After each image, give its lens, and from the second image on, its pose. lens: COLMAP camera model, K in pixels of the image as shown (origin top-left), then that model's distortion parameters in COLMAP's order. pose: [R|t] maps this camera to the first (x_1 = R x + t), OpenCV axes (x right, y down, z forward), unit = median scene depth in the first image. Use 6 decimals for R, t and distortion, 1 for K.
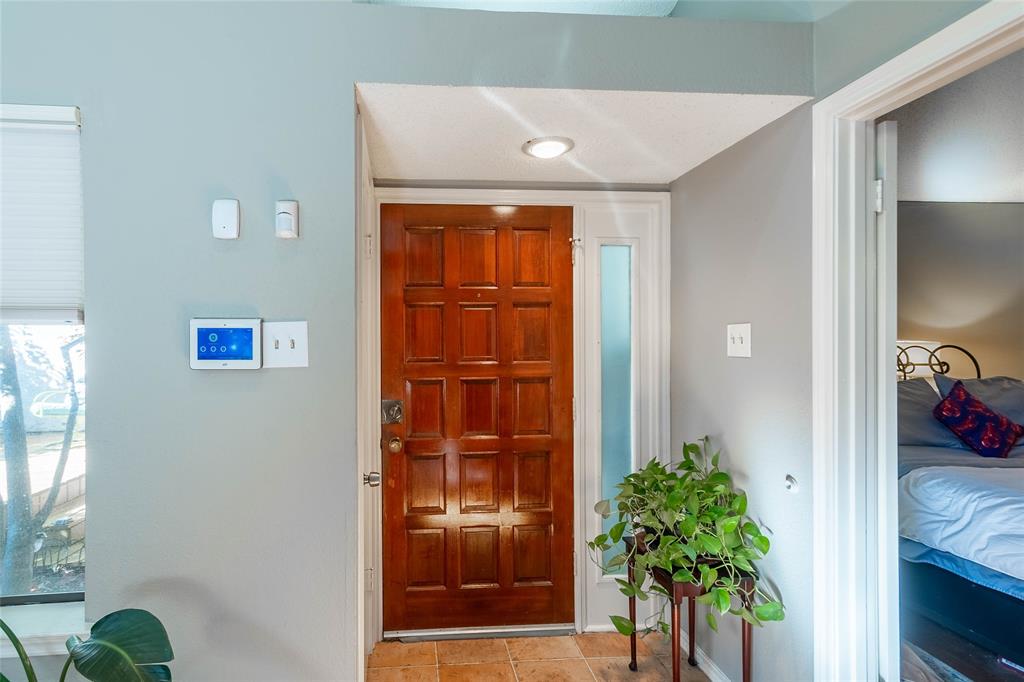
lens RADIAL K [[459.5, 0, 497.0], [0, 459.5, 347.6], [0, 0, 1]] dist [0.027862, -0.000001]
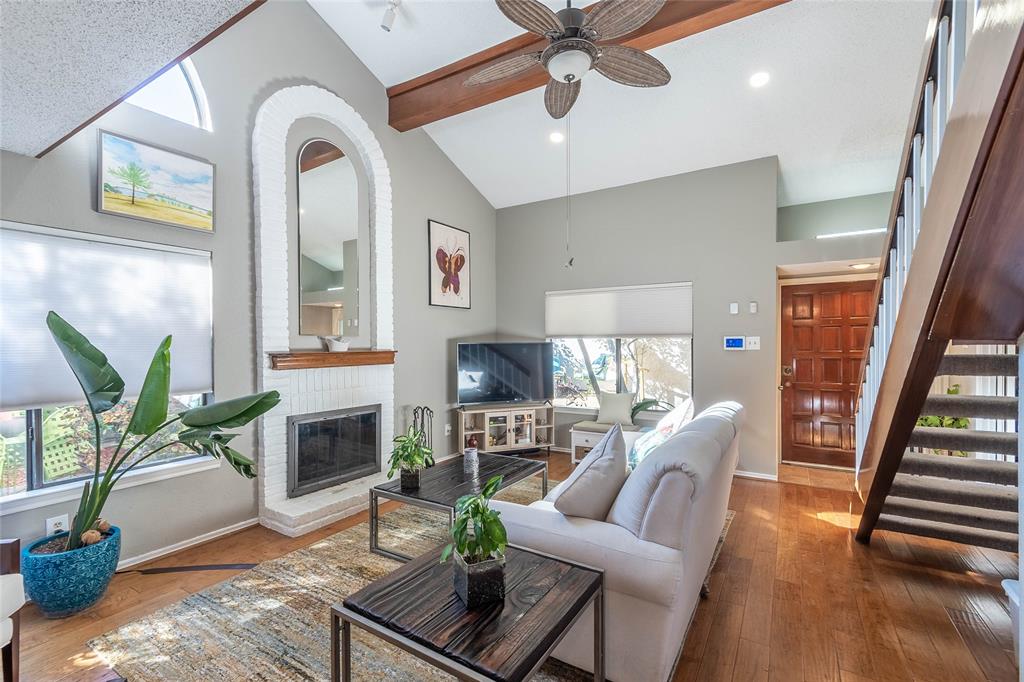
lens RADIAL K [[459.5, 0, 497.0], [0, 459.5, 347.6], [0, 0, 1]] dist [0.027862, -0.000001]
pose [[0.725100, 0.000991, -0.688642, 0.545322], [-0.007362, 0.999953, -0.006312, 0.062965], [0.688604, 0.009646, 0.725074, -2.830247]]
